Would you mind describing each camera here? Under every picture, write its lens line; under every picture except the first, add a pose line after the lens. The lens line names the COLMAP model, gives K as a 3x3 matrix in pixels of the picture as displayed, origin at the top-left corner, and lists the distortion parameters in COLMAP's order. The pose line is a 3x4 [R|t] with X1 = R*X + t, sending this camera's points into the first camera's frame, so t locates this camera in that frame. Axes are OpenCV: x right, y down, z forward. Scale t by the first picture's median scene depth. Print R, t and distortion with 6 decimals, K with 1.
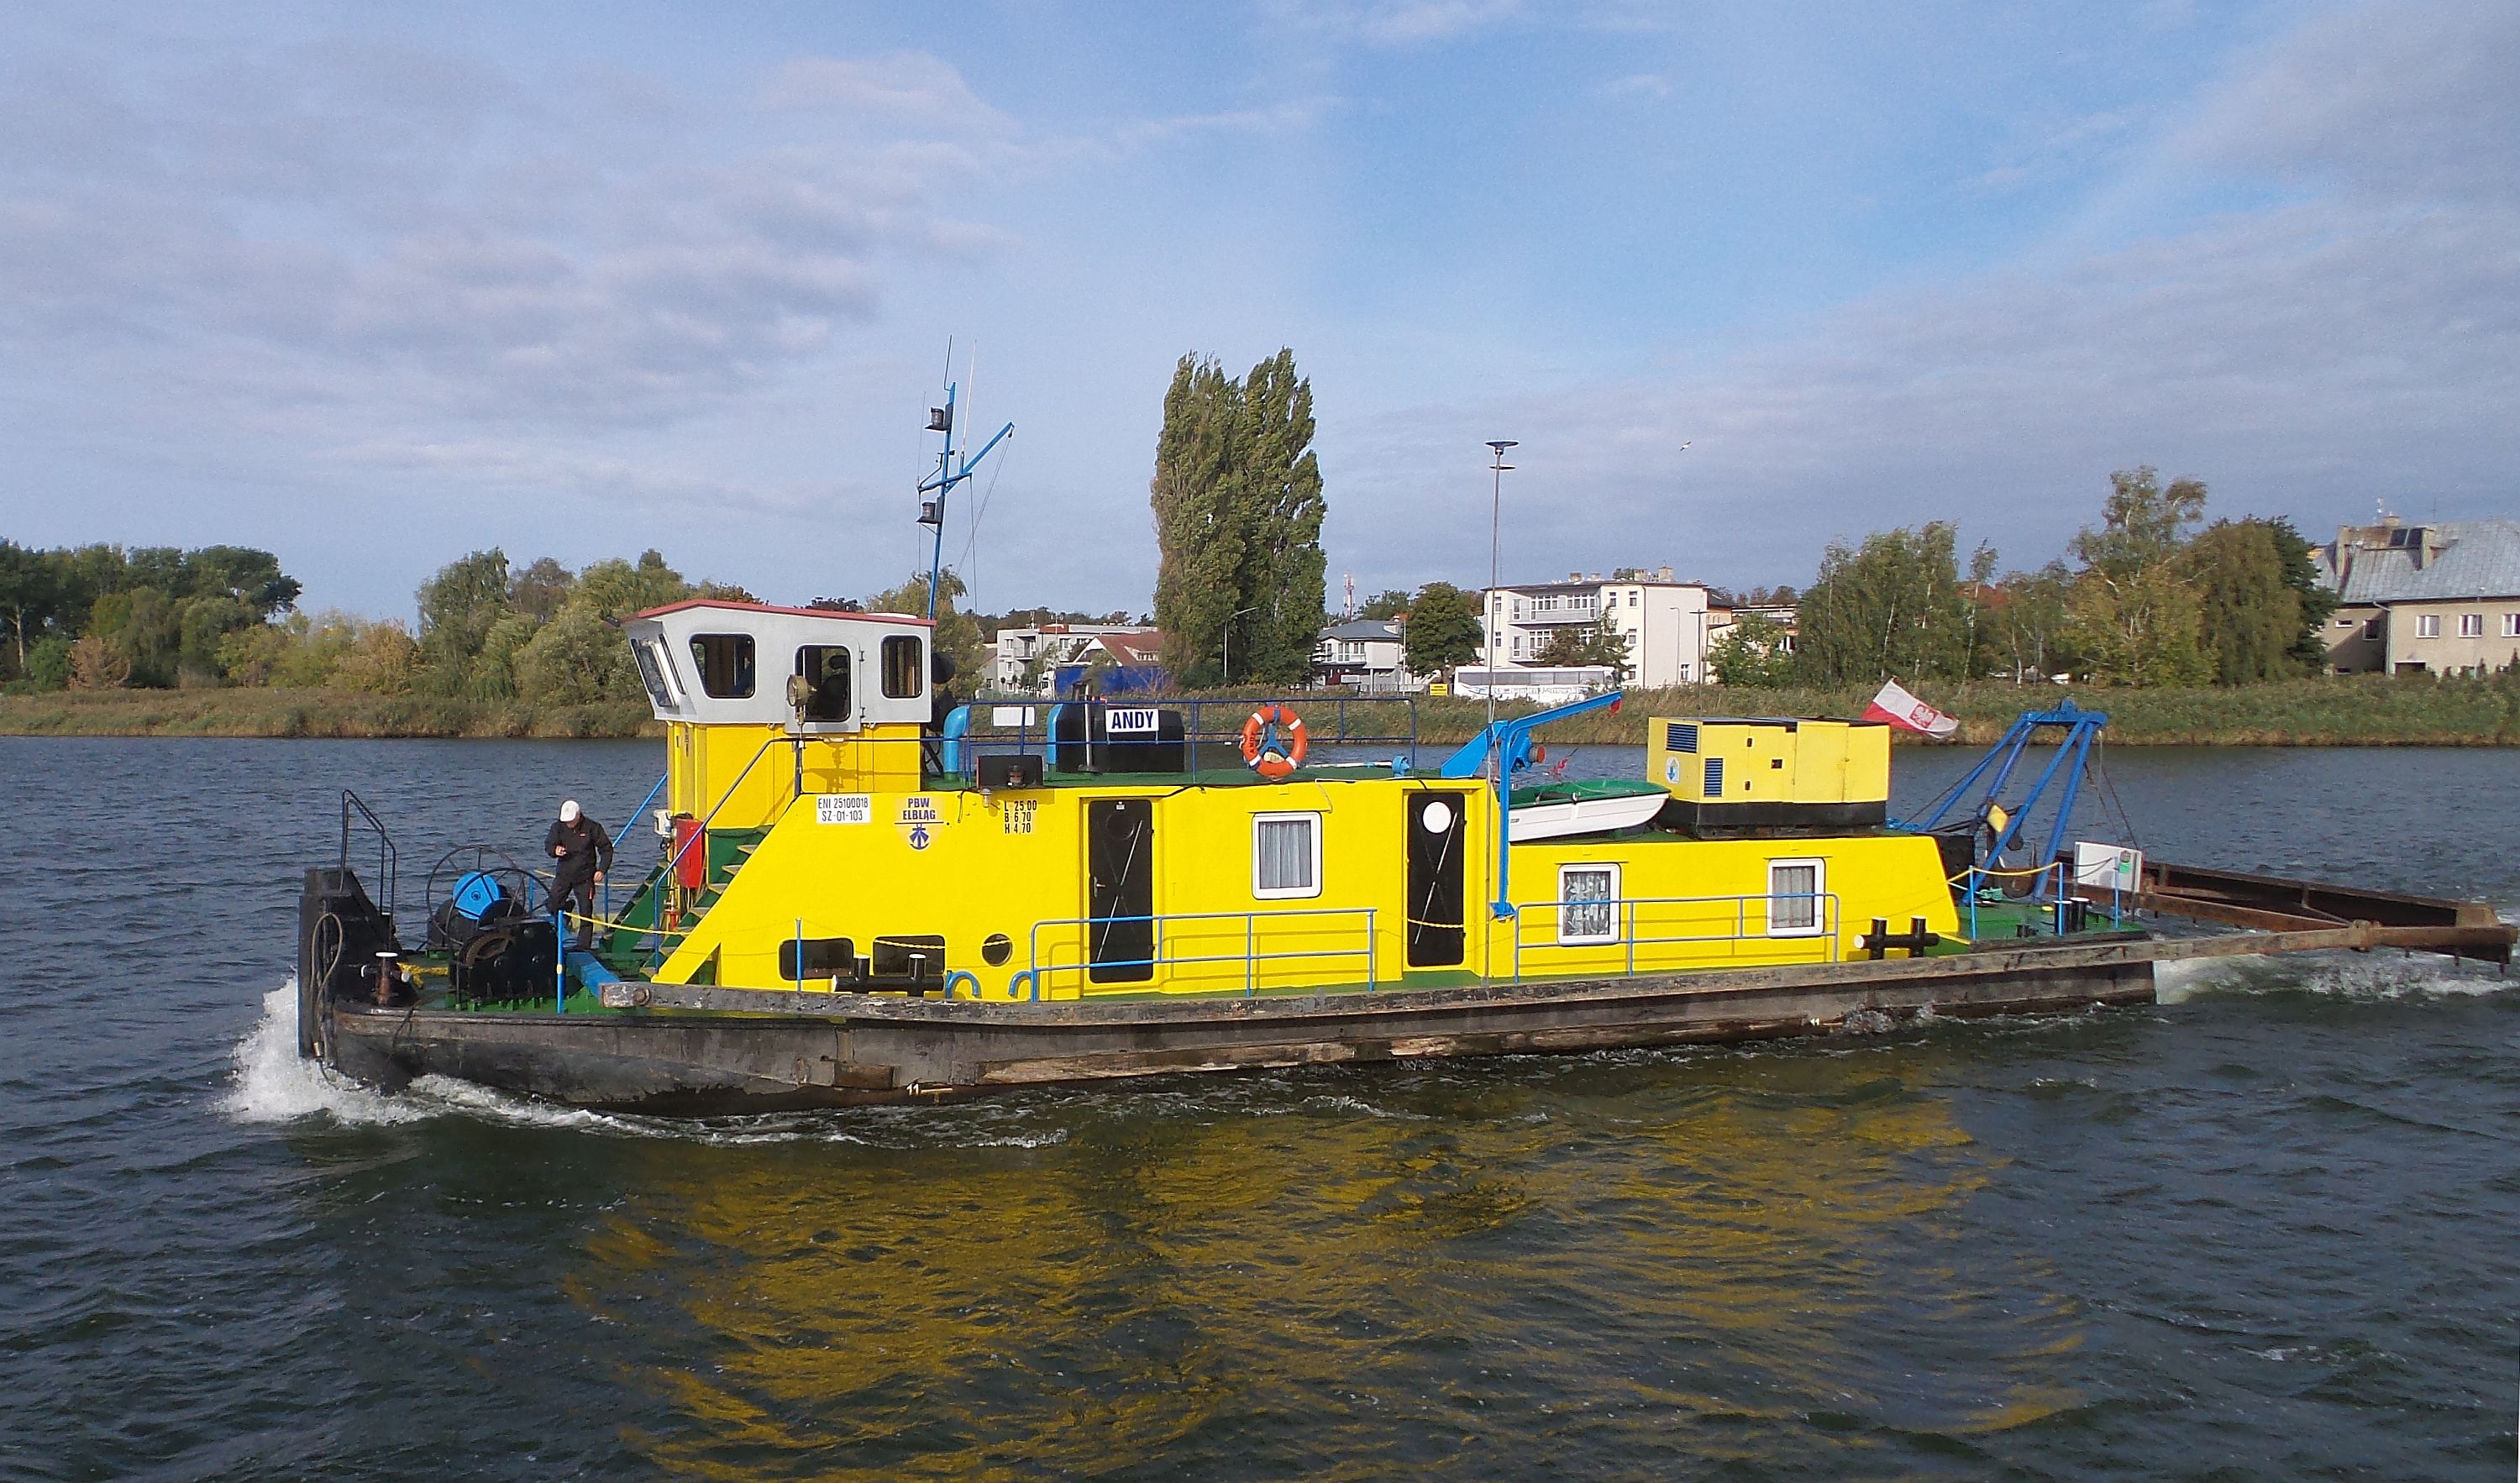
lens RADIAL K [[2205.8, 0, 1260.0], [0, 2205.8, 741.5], [0, 0, 1]] dist [0.008304, 0.003551]
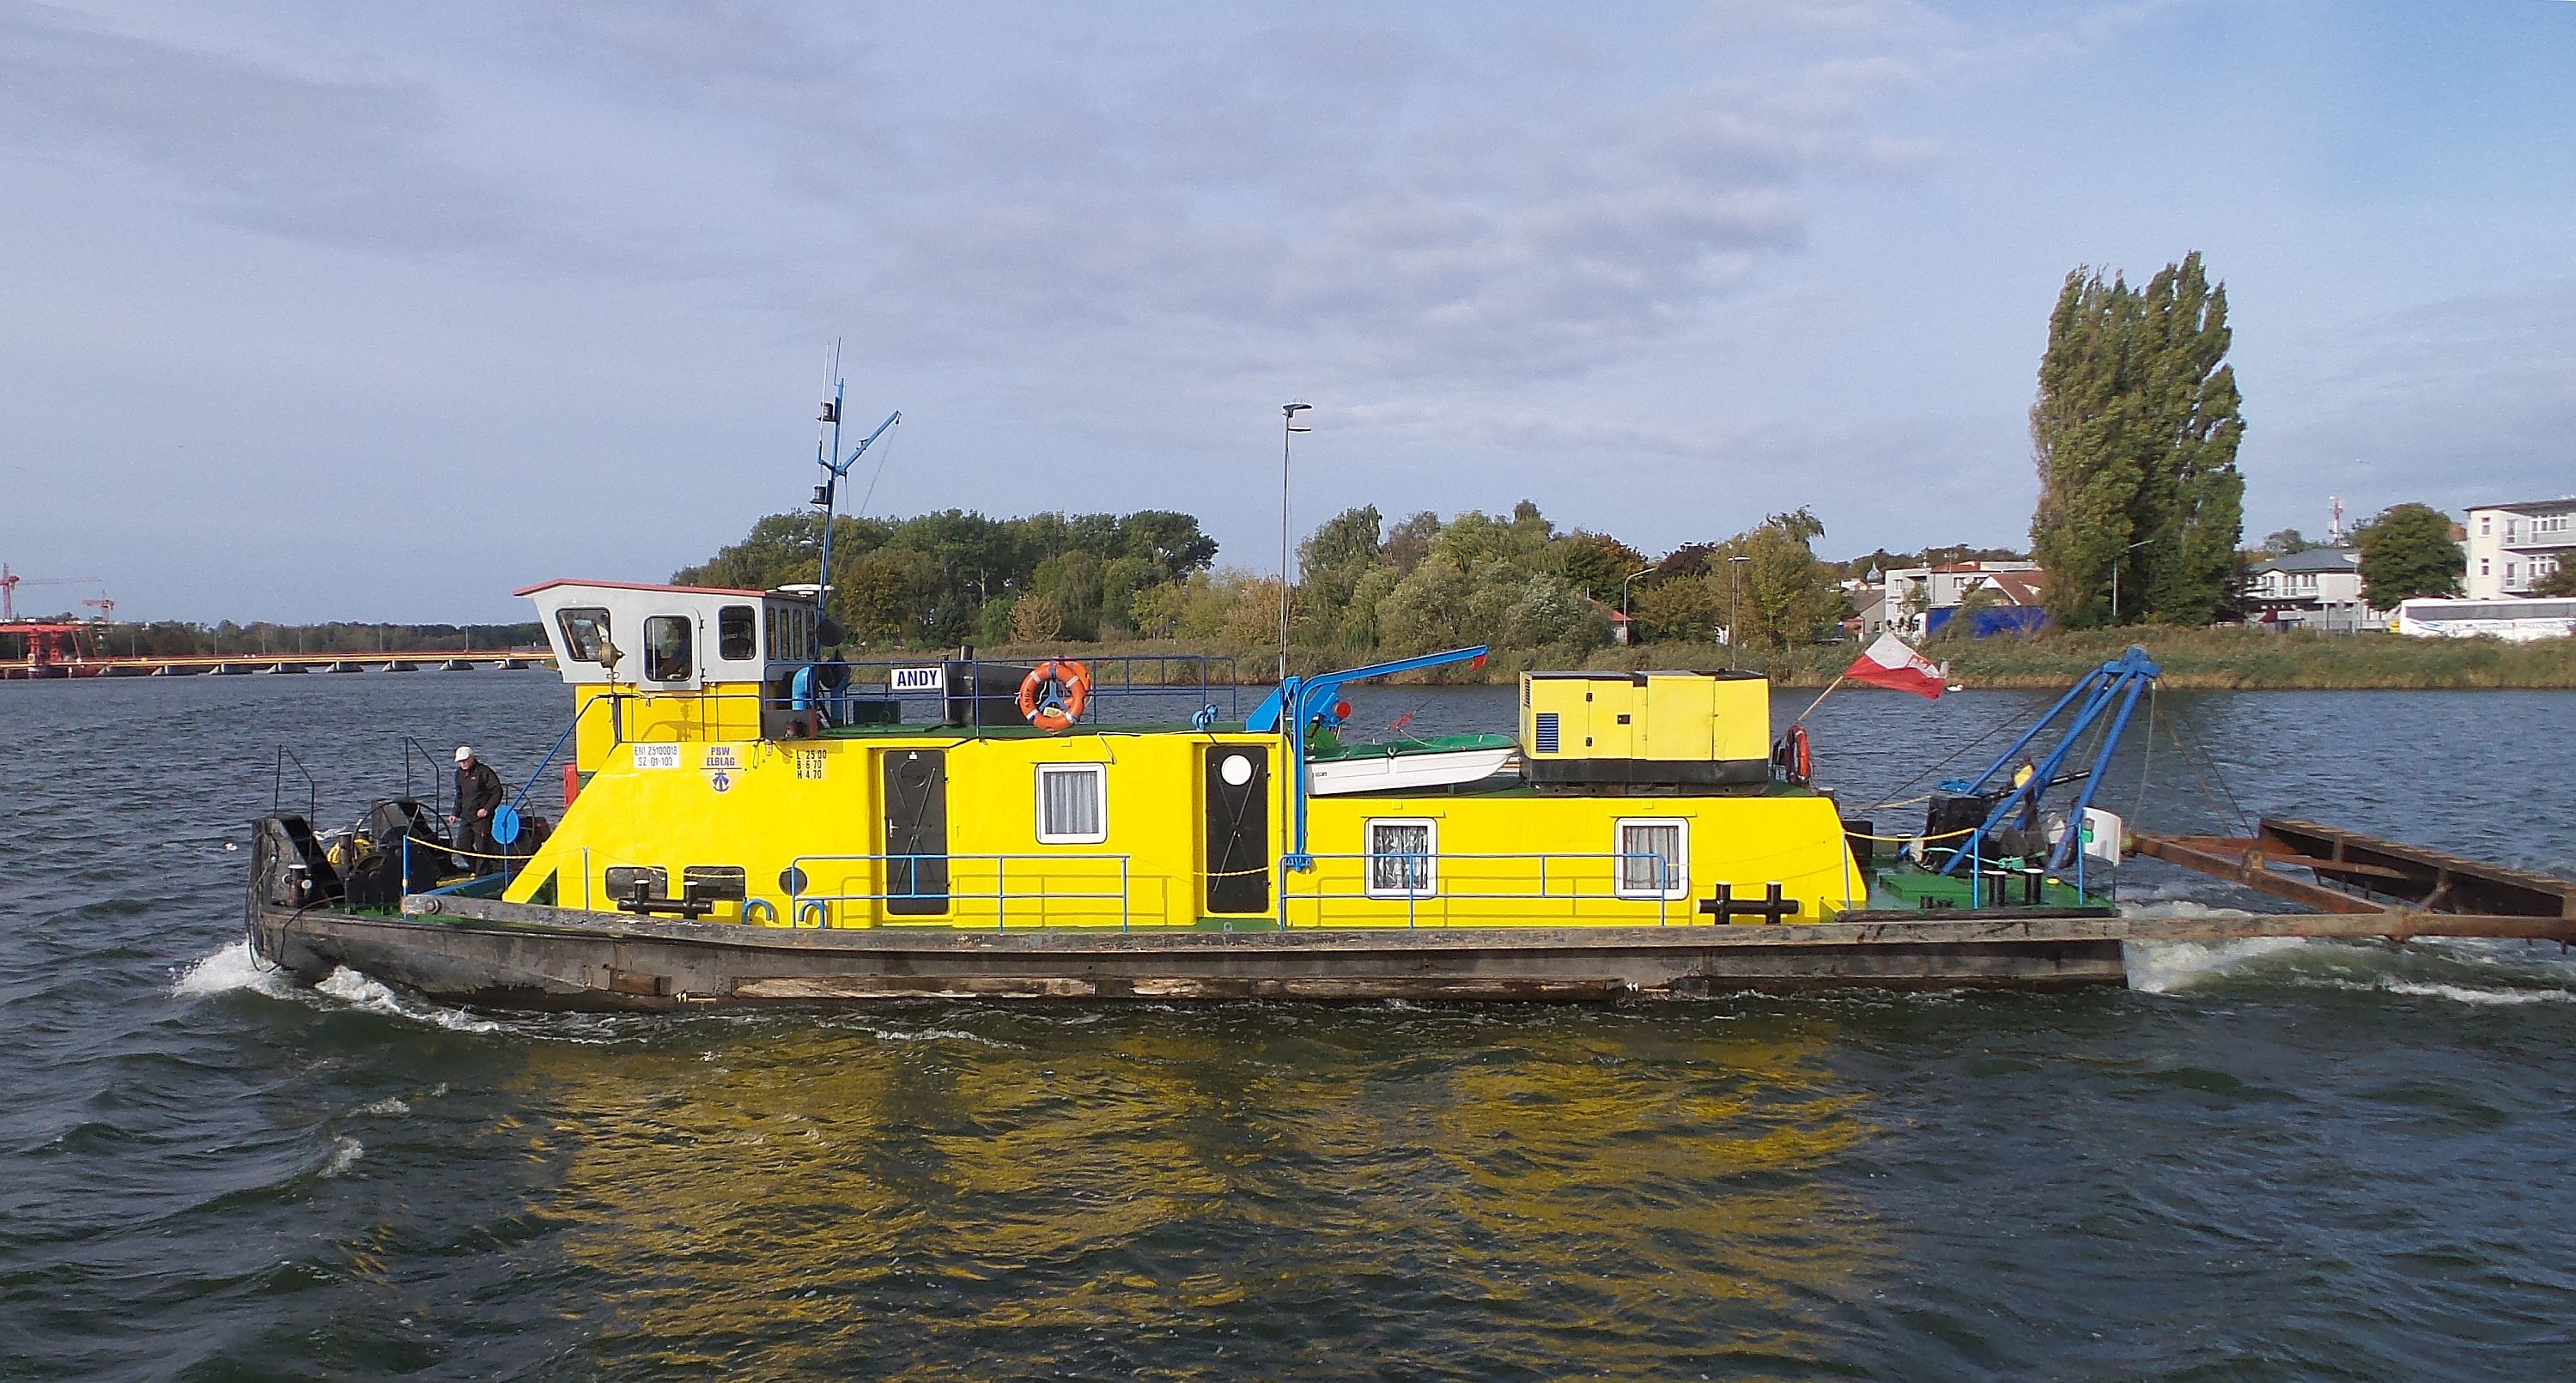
lens RADIAL K [[2270.2, 0, 1288.0], [0, 2270.2, 691.5], [0, 0, 1]] dist [0.014904, 0.002201]
pose [[0.913599, -0.001419, -0.406615, 0.509837], [0.002208, 0.999996, 0.001471, -0.003852], [0.406611, -0.002241, 0.913599, 0.029910]]
